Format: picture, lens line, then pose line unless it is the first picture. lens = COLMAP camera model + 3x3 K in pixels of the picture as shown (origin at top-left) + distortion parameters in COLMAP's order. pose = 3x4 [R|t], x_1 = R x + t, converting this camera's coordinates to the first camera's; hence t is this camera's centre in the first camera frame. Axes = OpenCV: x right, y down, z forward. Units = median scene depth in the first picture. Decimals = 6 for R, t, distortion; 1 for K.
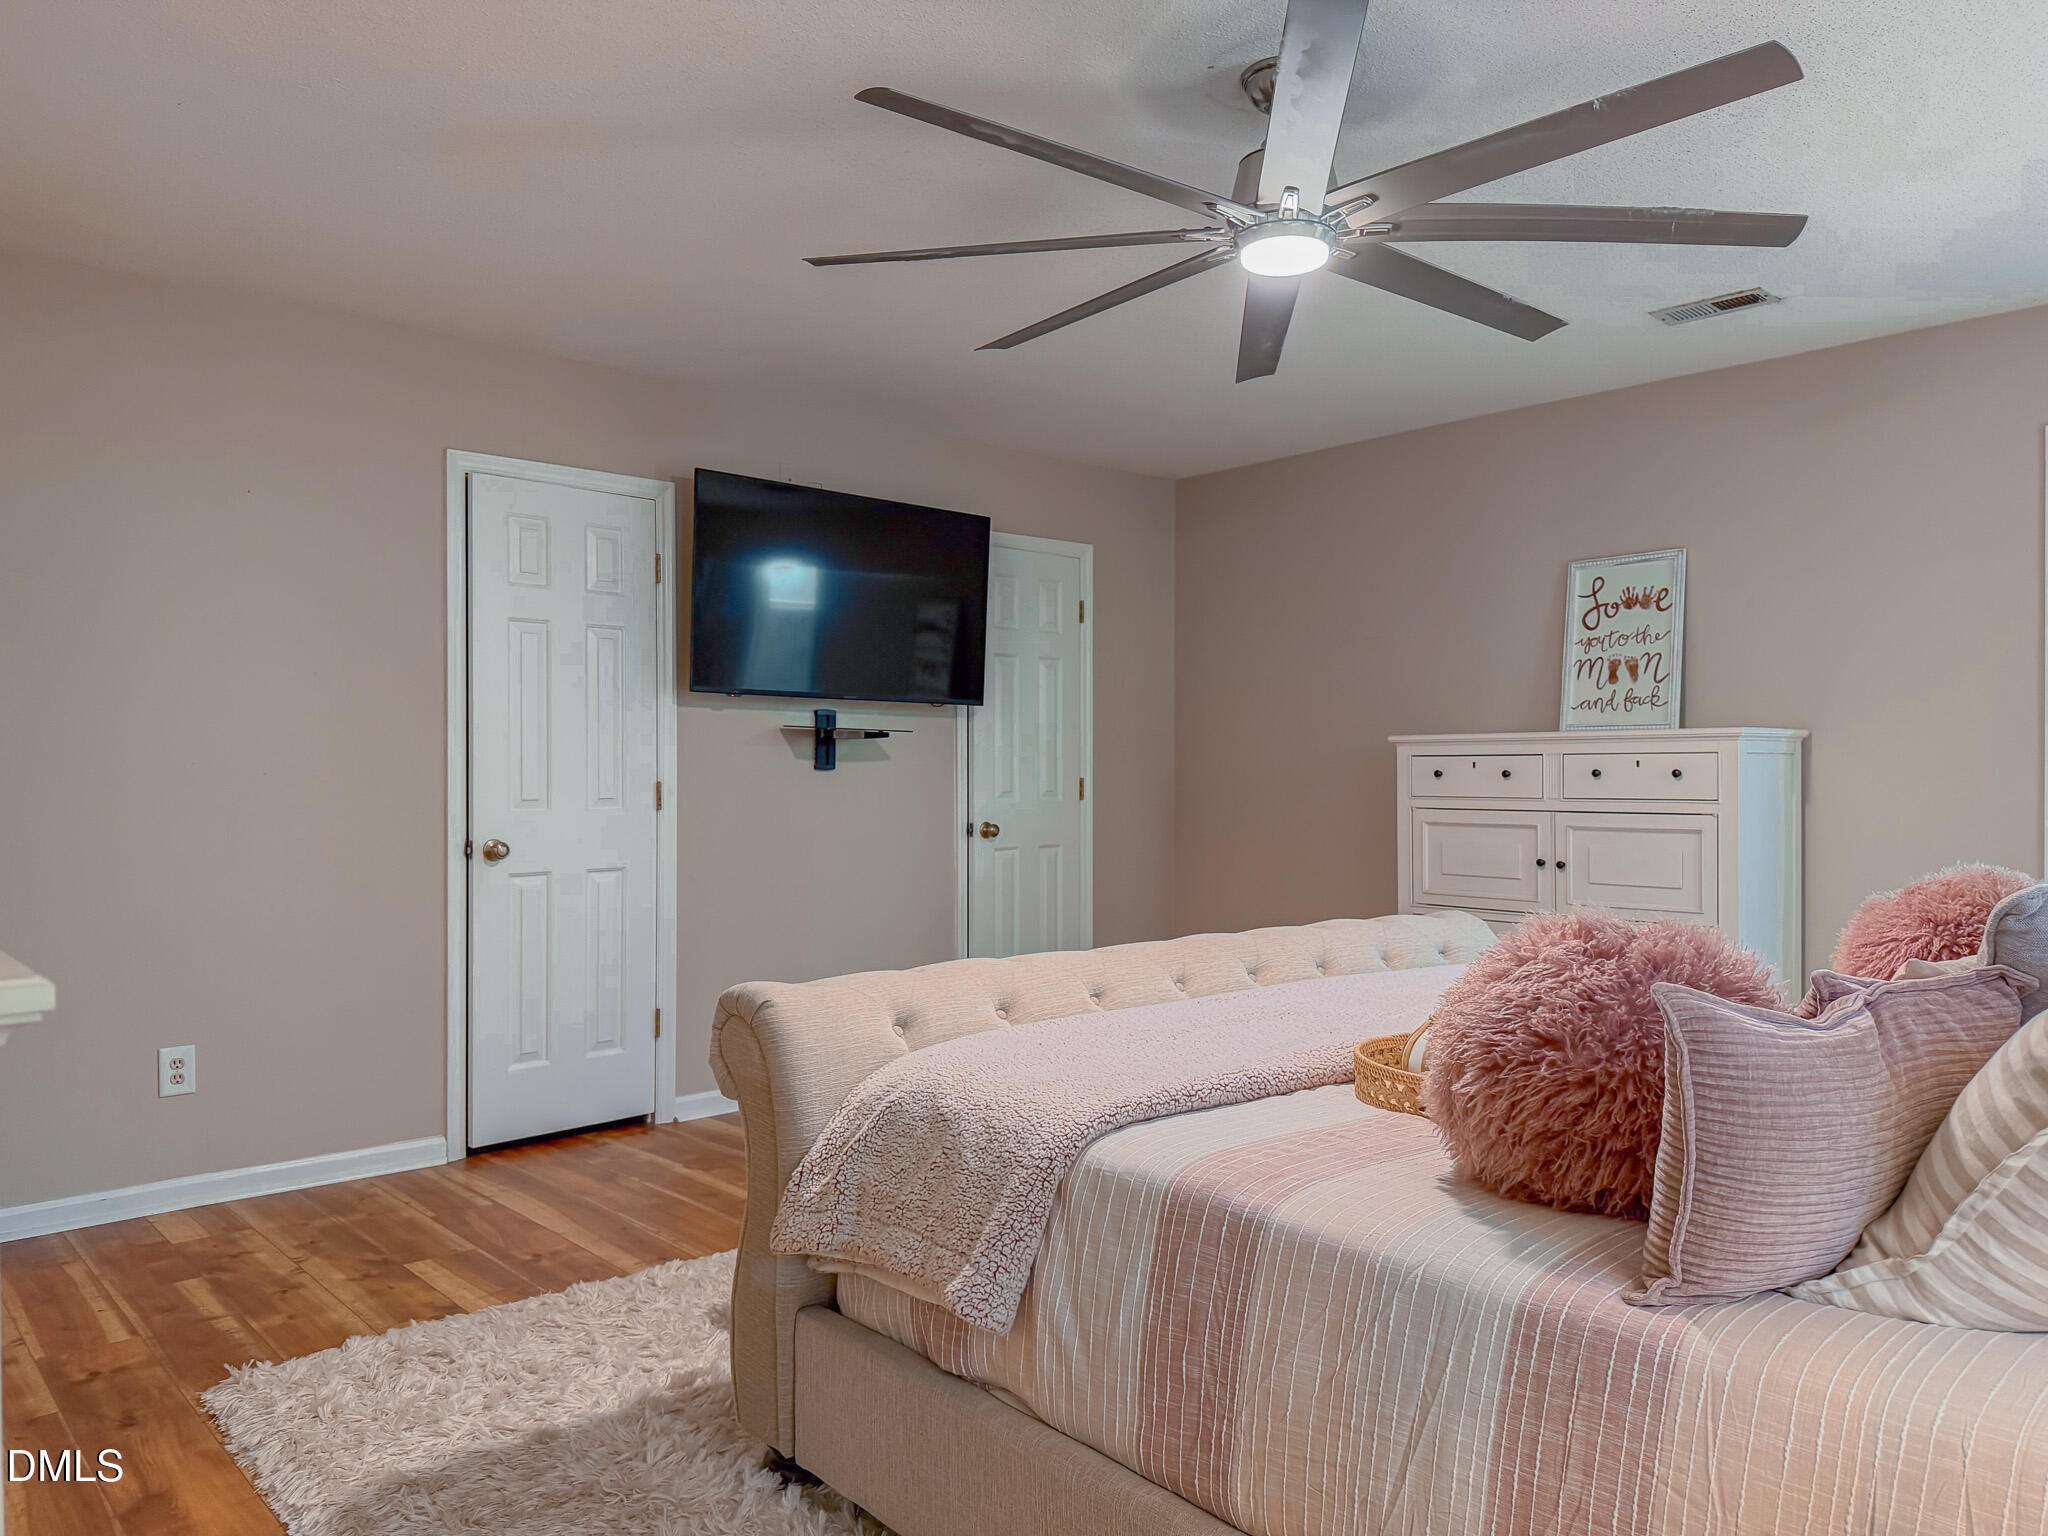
lens RADIAL K [[1372.0, 0, 1024.0], [0, 1372.0, 768.0], [0, 0, 1]] dist [-0.059434, 0.000283]
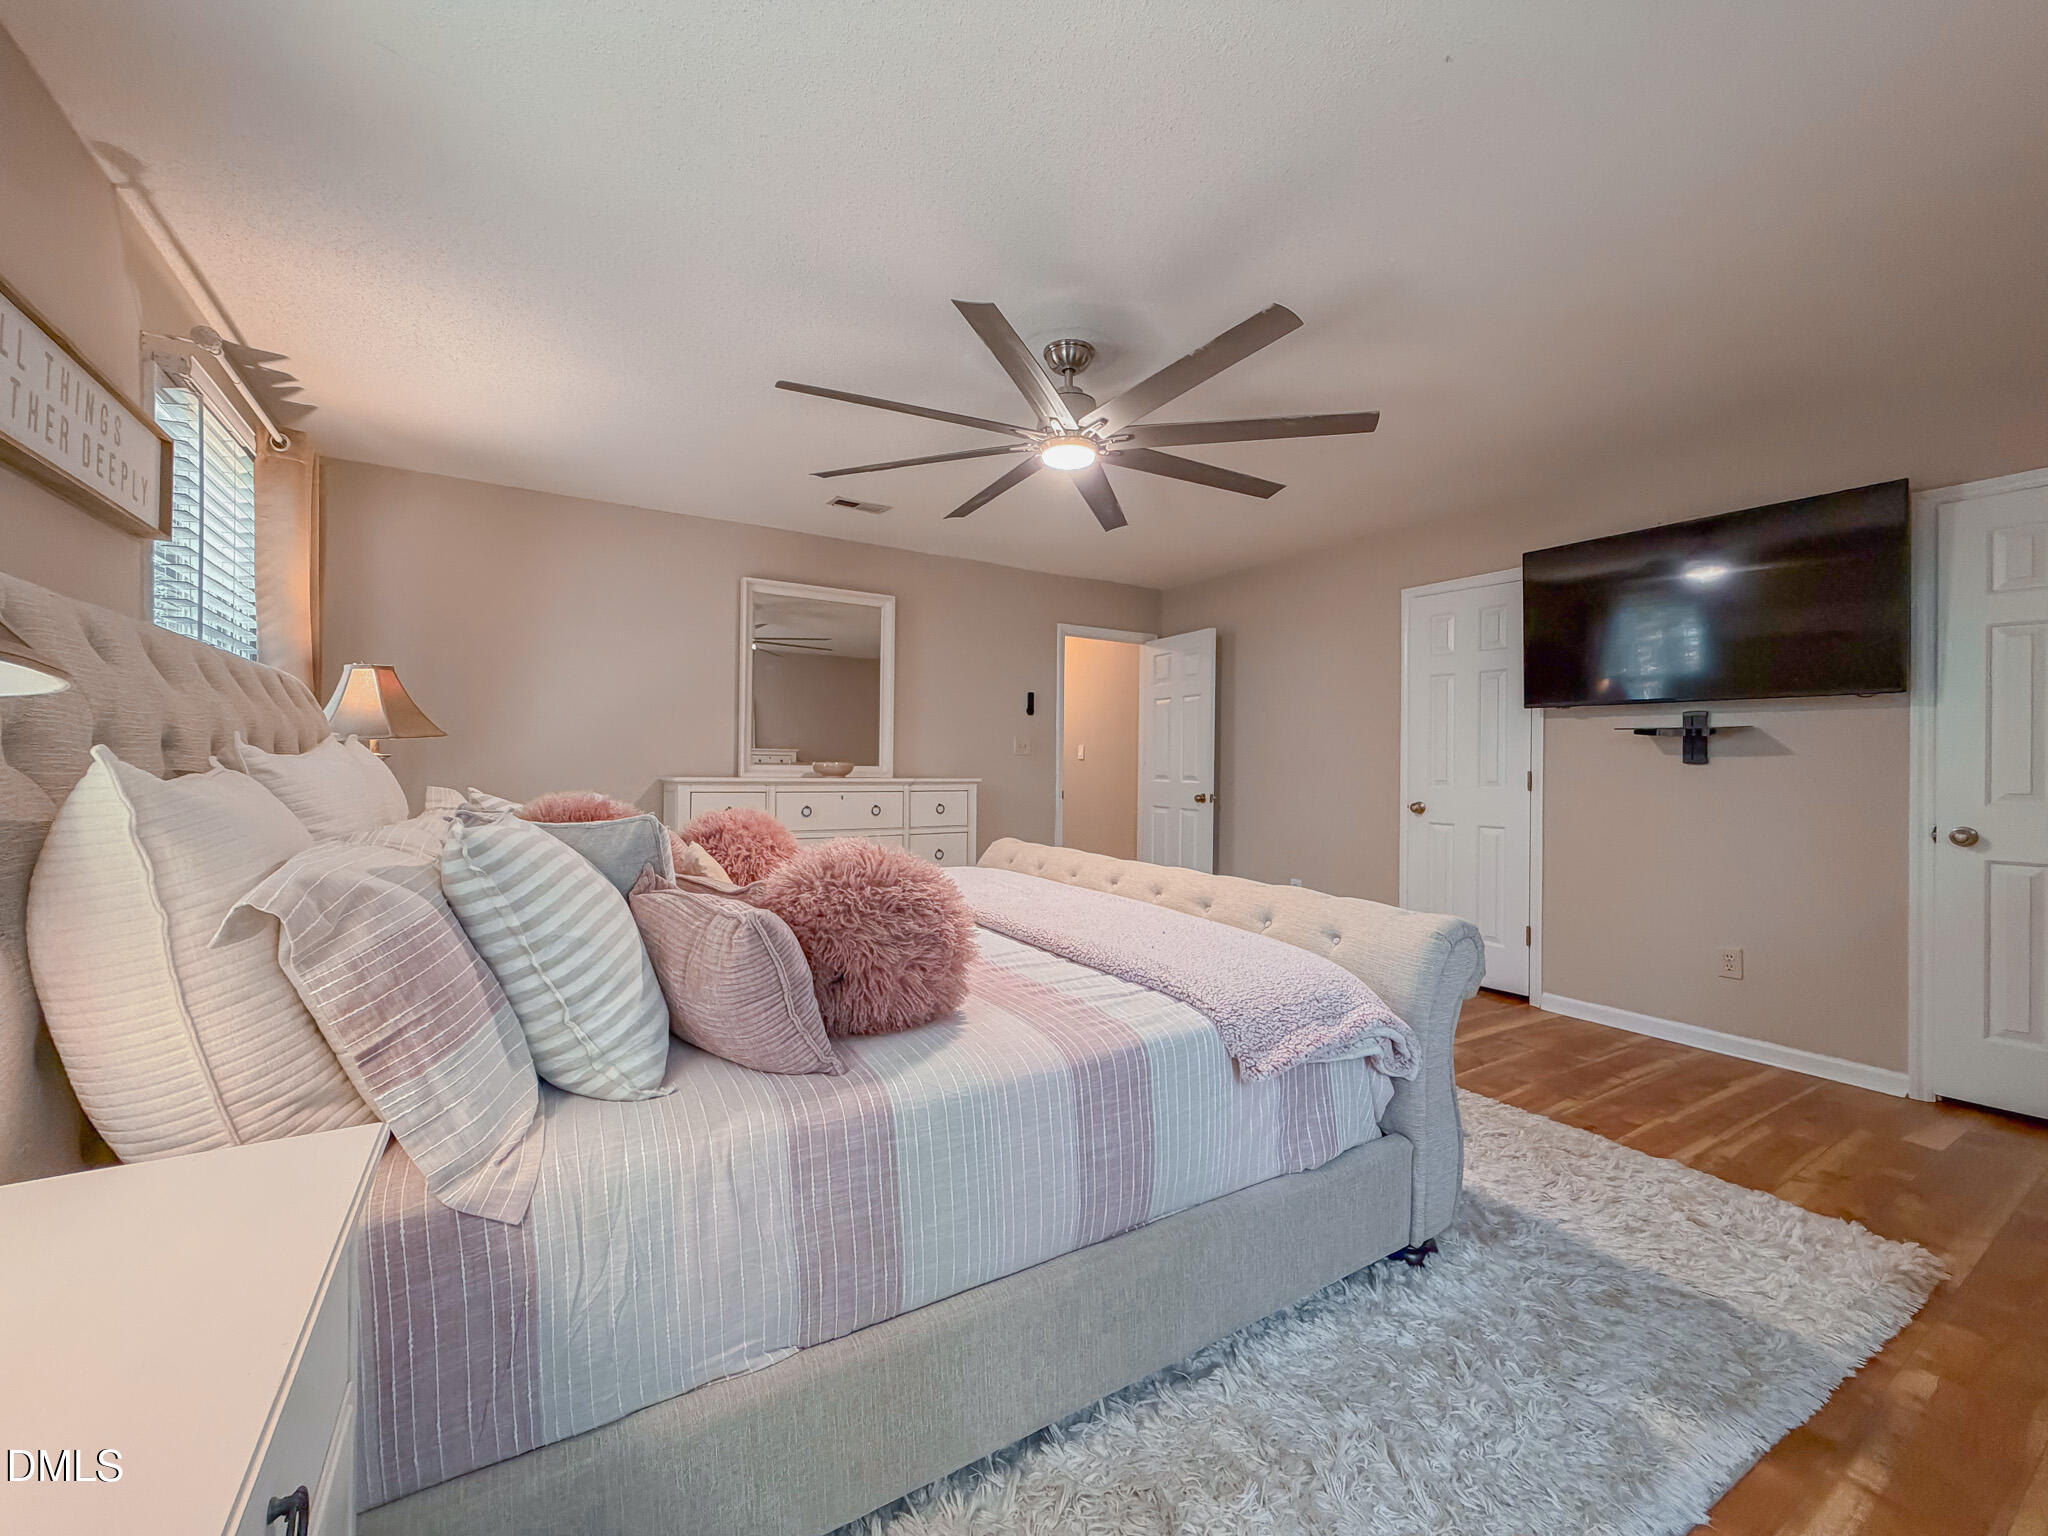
lens RADIAL K [[828.5, 0, 1024.0], [0, 828.5, 768.0], [0, 0, 1]] dist [0.001741, 0.000140]
pose [[-0.182745, 0.012535, -0.983080, 0.637611], [-0.002428, 0.999910, 0.013200, -0.003614], [0.983157, 0.004799, -0.182698, 0.578398]]
